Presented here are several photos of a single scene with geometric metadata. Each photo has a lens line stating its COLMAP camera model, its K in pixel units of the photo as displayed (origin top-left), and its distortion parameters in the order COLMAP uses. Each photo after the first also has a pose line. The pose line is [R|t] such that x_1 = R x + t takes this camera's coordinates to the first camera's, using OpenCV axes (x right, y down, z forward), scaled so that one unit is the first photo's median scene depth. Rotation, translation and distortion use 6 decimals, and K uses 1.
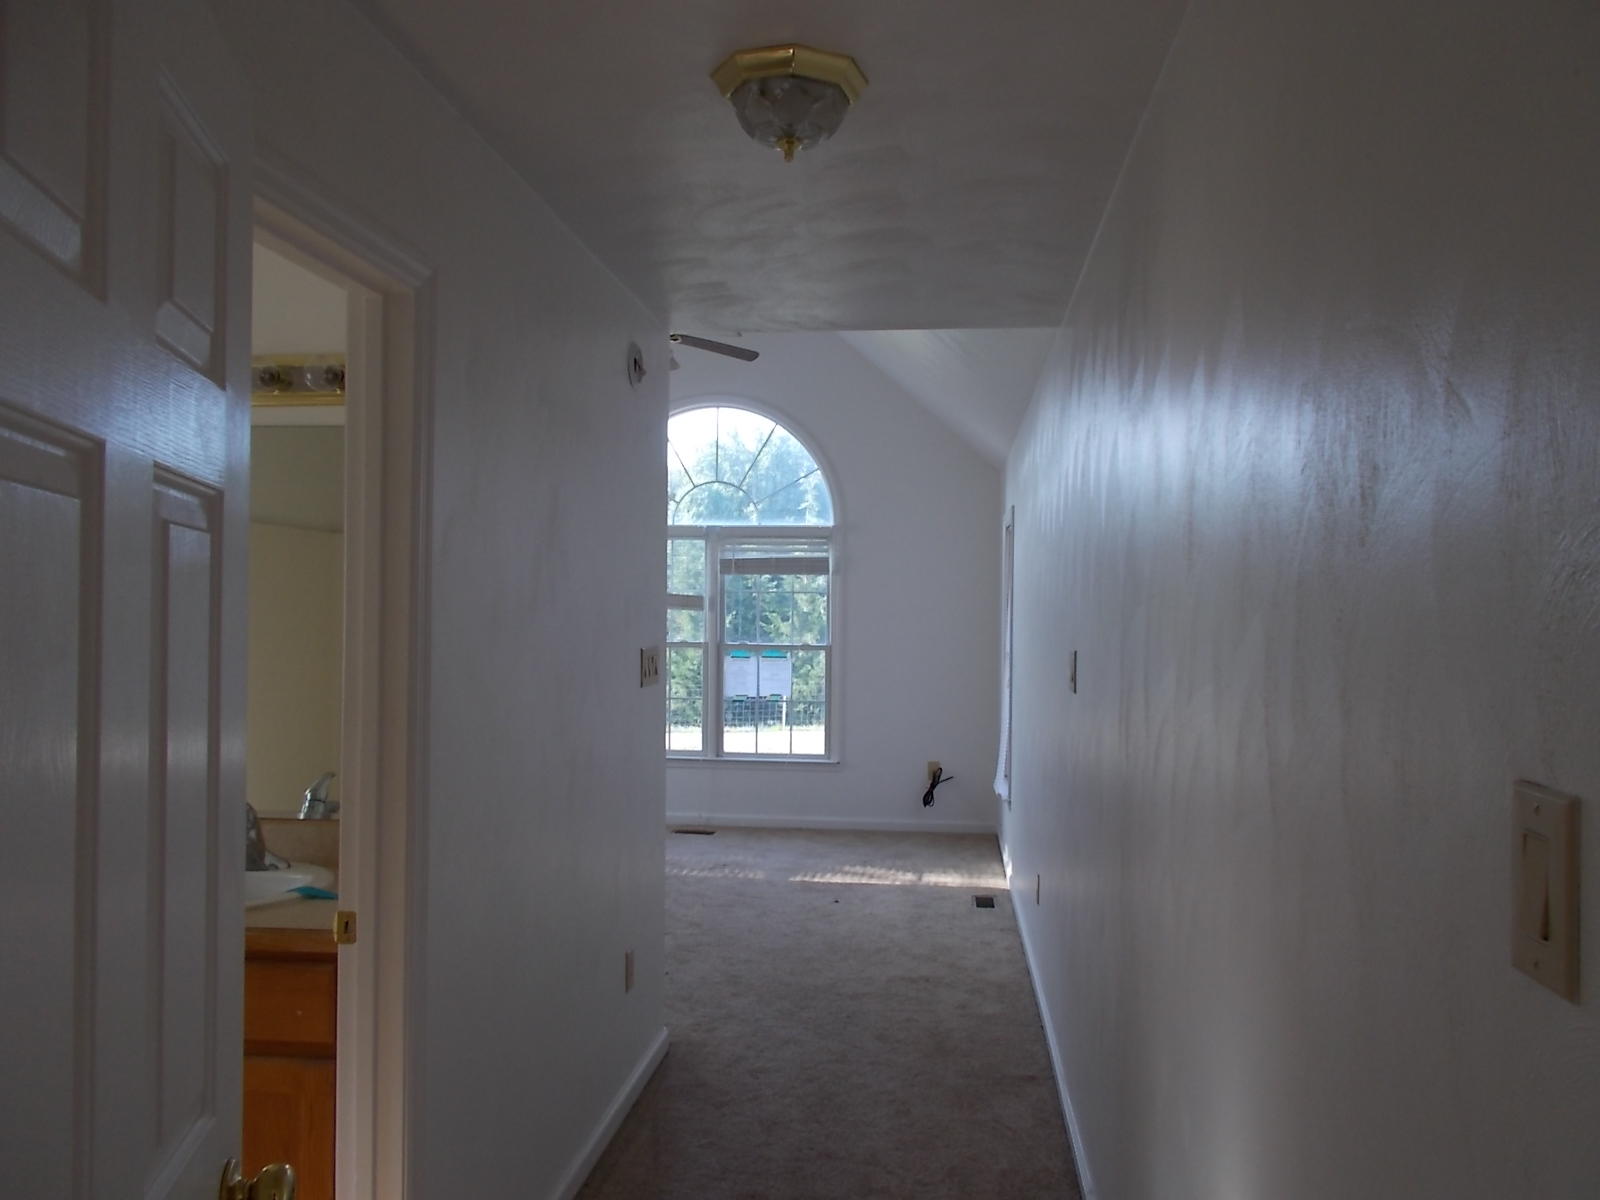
lens RADIAL K [[1211.3, 0, 799.8], [0, 1211.3, 602.8], [0, 0, 1]] dist [-0.000855, 0.003779]
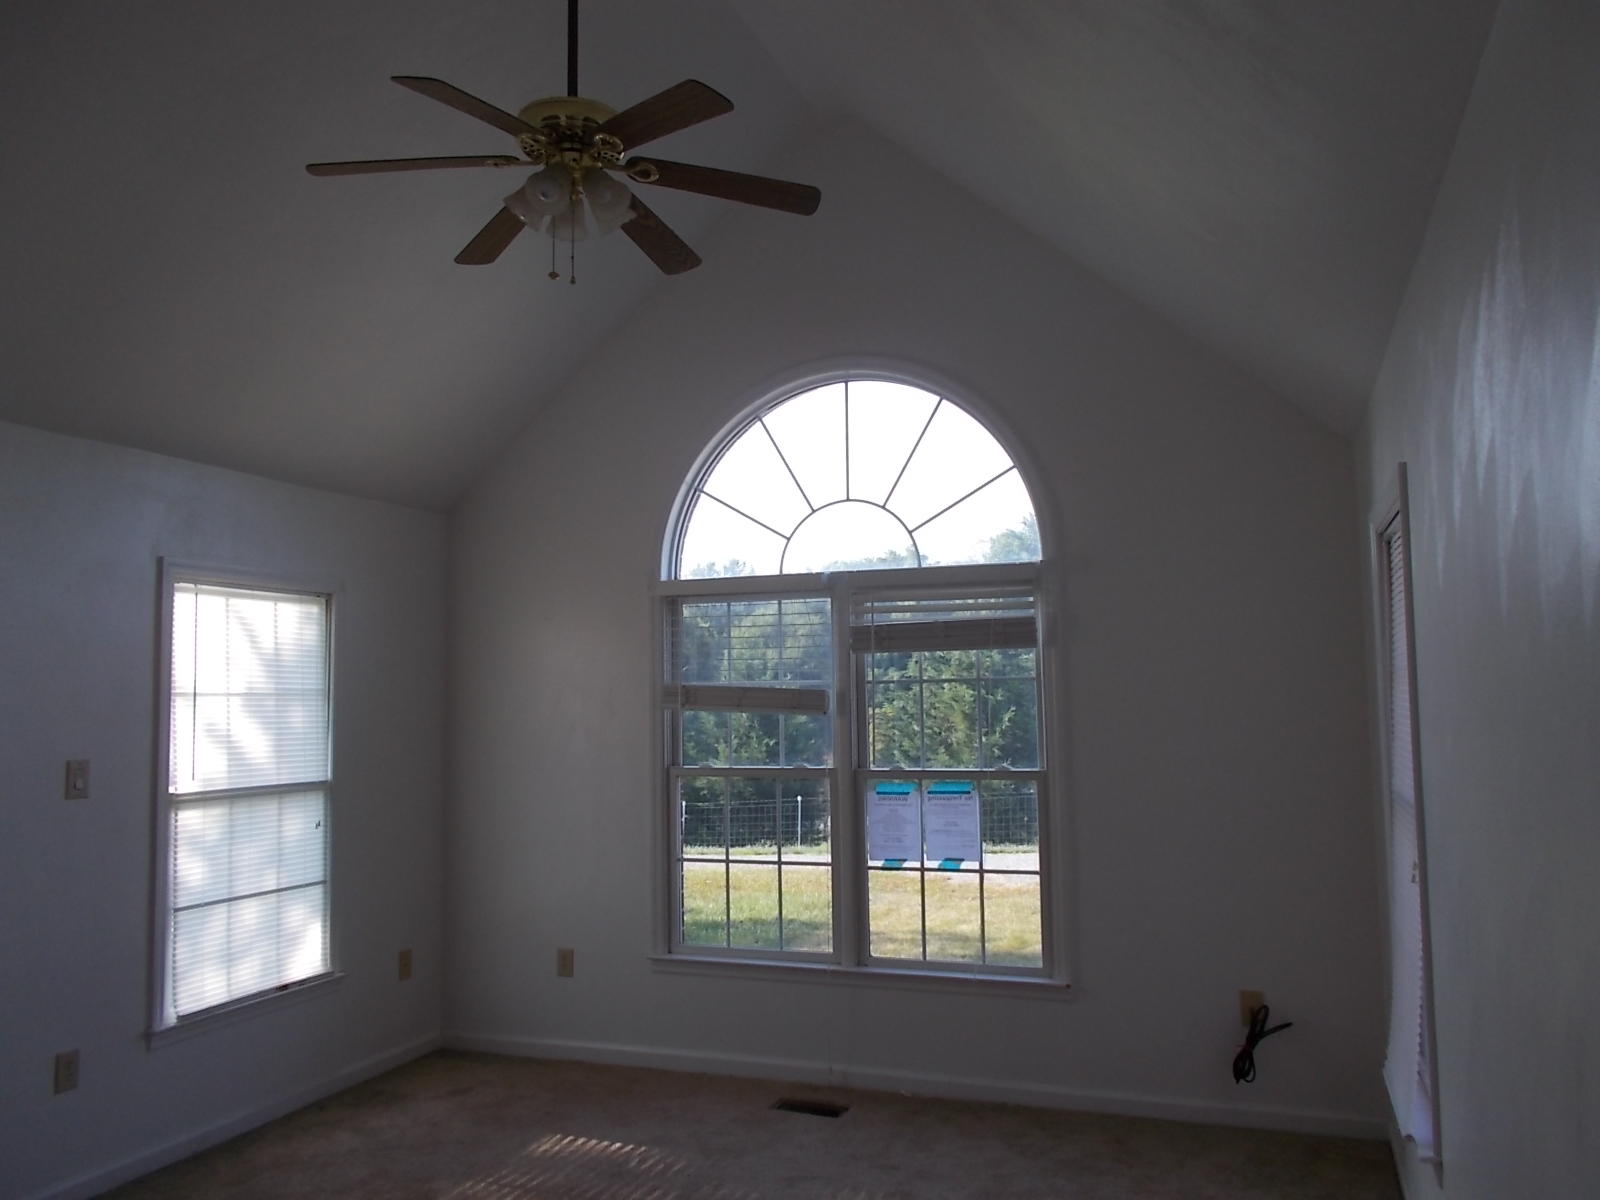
lens RADIAL K [[1211.3, 0, 800.4], [0, 1211.3, 594.5], [0, 0, 1]] dist [-0.000855, 0.003779]
pose [[0.968481, -0.043323, -0.245290, 0.056756], [0.022095, 0.995818, -0.088644, 0.000026], [0.248104, 0.080430, 0.965389, 0.421539]]
